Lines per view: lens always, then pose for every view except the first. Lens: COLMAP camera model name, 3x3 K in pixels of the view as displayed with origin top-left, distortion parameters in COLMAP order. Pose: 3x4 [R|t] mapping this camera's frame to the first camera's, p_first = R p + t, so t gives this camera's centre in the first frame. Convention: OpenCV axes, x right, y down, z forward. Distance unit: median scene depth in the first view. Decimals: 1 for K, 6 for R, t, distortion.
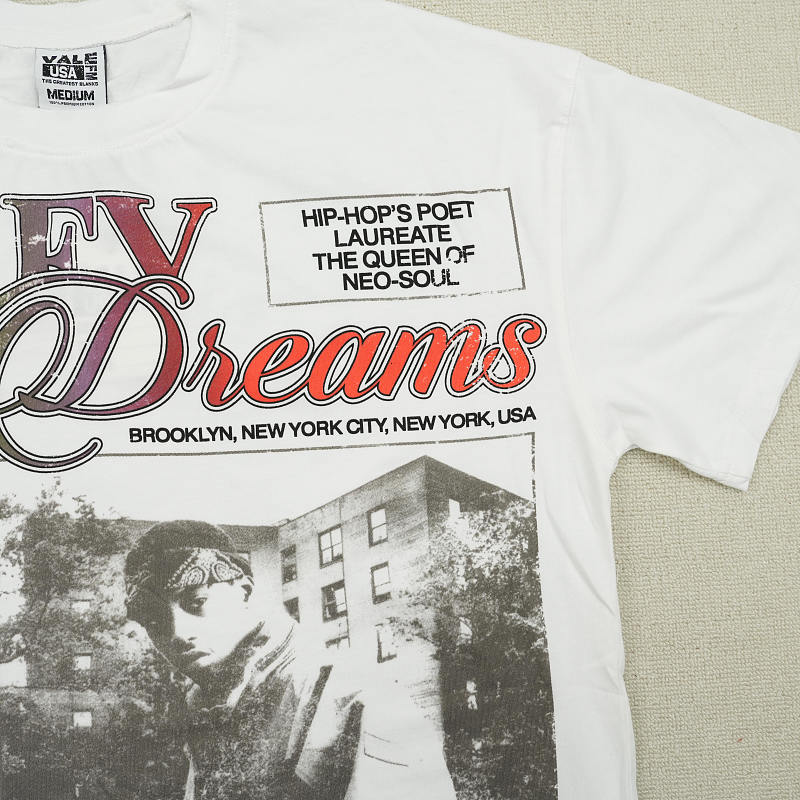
lens RADIAL K [[943.5, 0, 404.1], [0, 943.5, 400.1], [0, 0, 1]] dist [-0.018633, 0.022360]
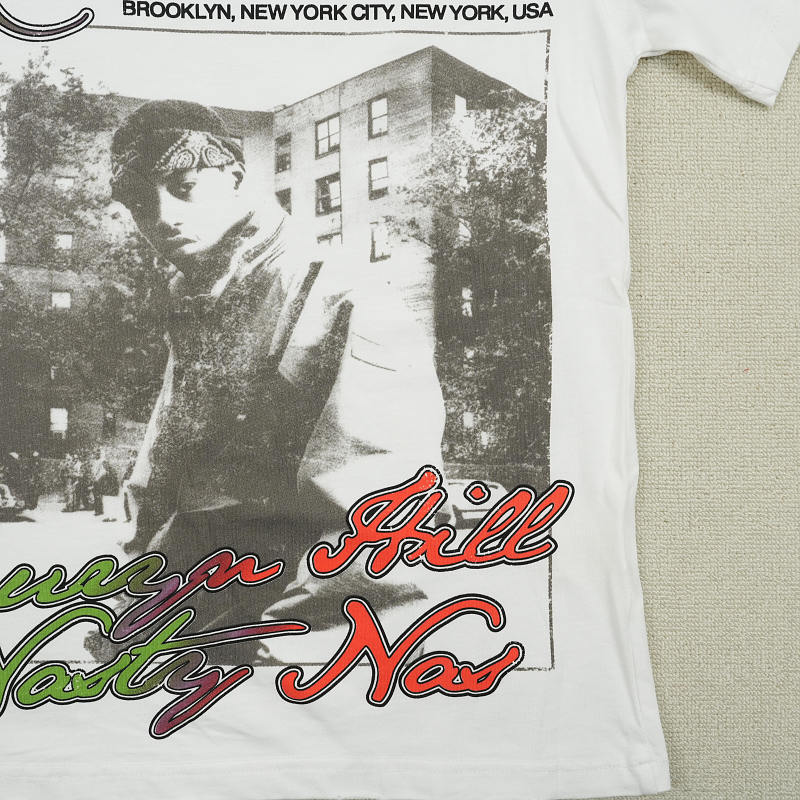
lens RADIAL K [[943.5, 0, 404.1], [0, 943.5, 400.1], [0, 0, 1]] dist [-0.018633, 0.022360]
pose [[0.998102, 0.057659, -0.021618, 0.034676], [-0.056389, 0.996873, 0.055355, 0.362904], [0.024742, -0.054031, 0.998233, 0.040547]]
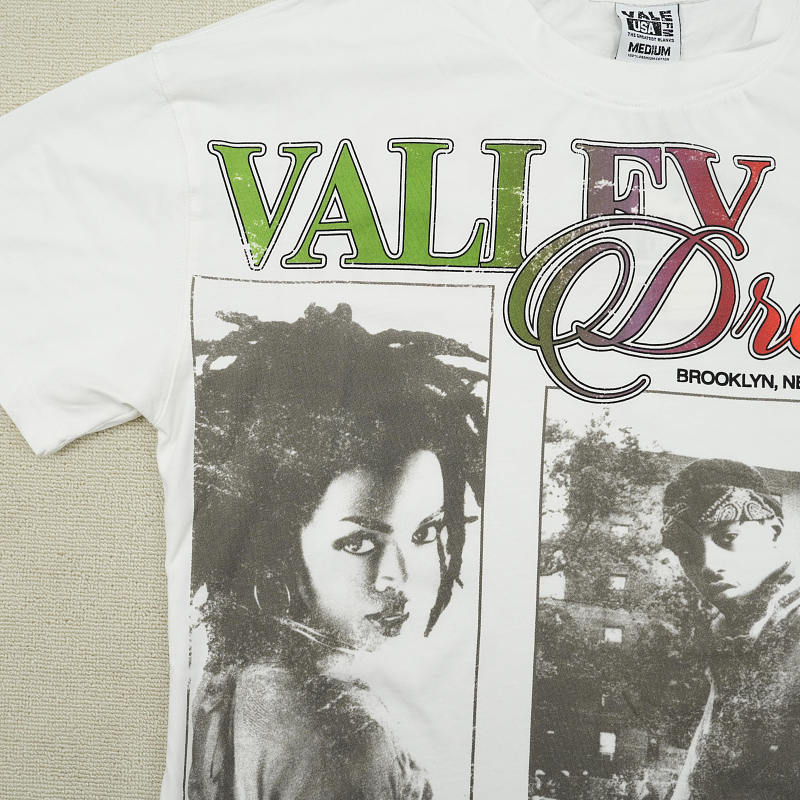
lens RADIAL K [[943.5, 0, 404.1], [0, 943.5, 400.1], [0, 0, 1]] dist [-0.018633, 0.022360]
pose [[0.993517, 0.088868, -0.070896, -0.518714], [-0.087320, 0.995875, 0.024641, 0.066027], [0.072794, -0.018291, 0.997179, -0.081540]]
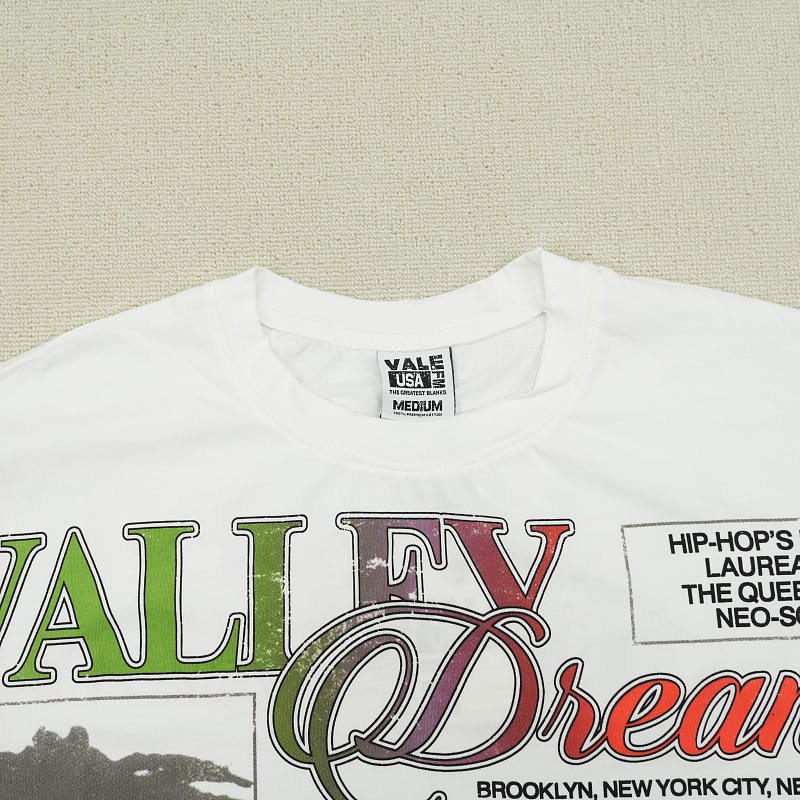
lens RADIAL K [[943.5, 0, 404.1], [0, 943.5, 400.1], [0, 0, 1]] dist [-0.018633, 0.022360]
pose [[0.998149, 0.017418, -0.058273, -0.314699], [-0.020462, 0.998434, -0.052063, -0.282091], [0.057275, 0.053159, 0.996942, 0.089881]]
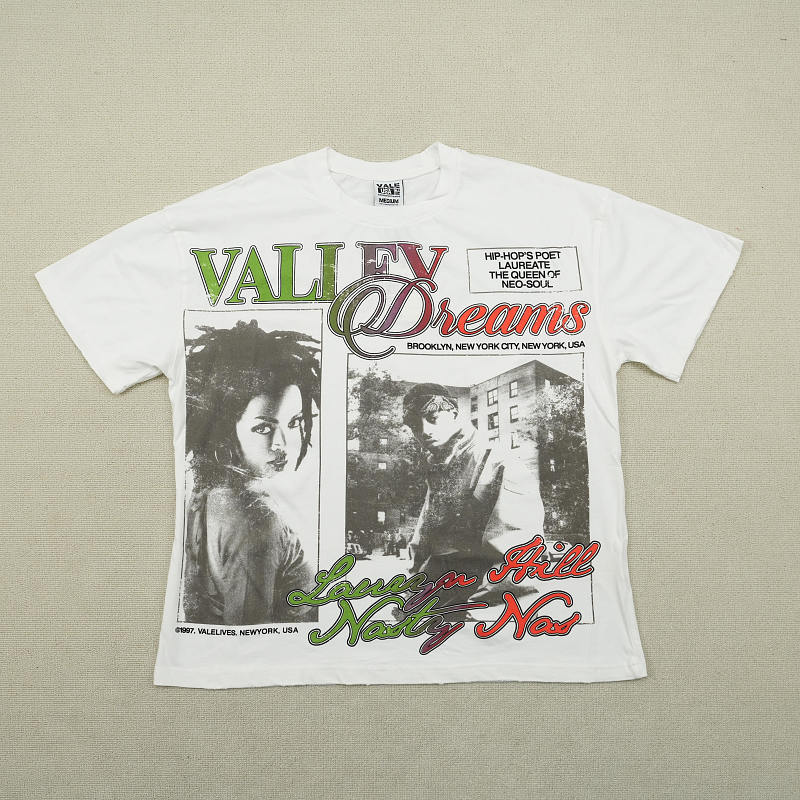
lens RADIAL K [[943.5, 0, 404.1], [0, 943.5, 400.1], [0, 0, 1]] dist [-0.018633, 0.022360]
pose [[0.996846, 0.042467, -0.067044, -0.138250], [-0.047917, 0.995489, -0.081892, 0.359962], [0.063264, 0.084846, 0.994384, -1.290316]]
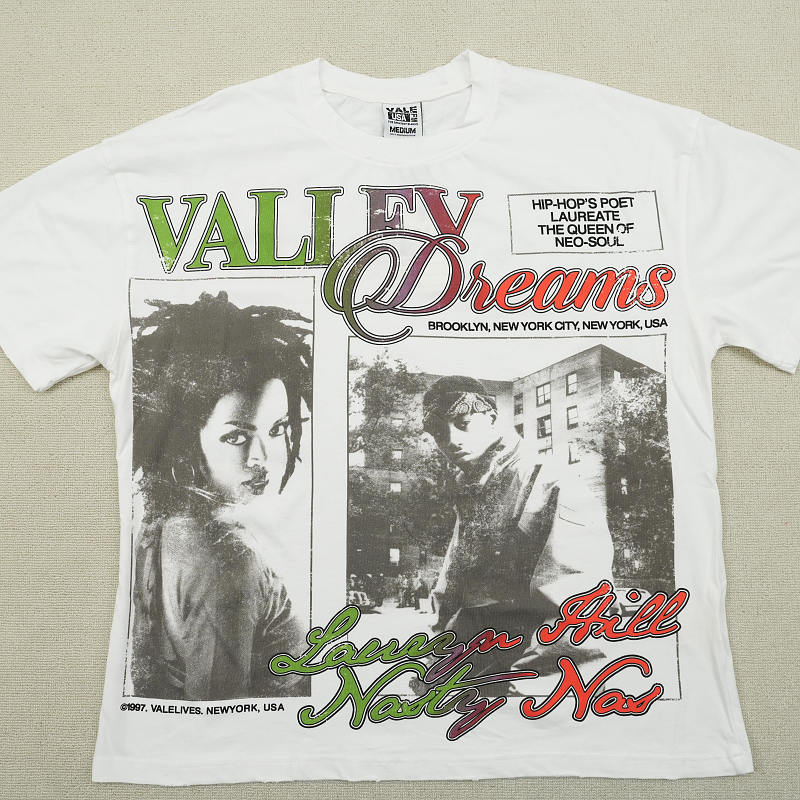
lens RADIAL K [[943.5, 0, 404.1], [0, 943.5, 400.1], [0, 0, 1]] dist [-0.018633, 0.022360]
pose [[0.996527, 0.041802, -0.072017, -0.205564], [-0.045062, 0.998003, -0.044264, 0.251798], [0.070023, 0.047356, 0.996421, -0.715549]]
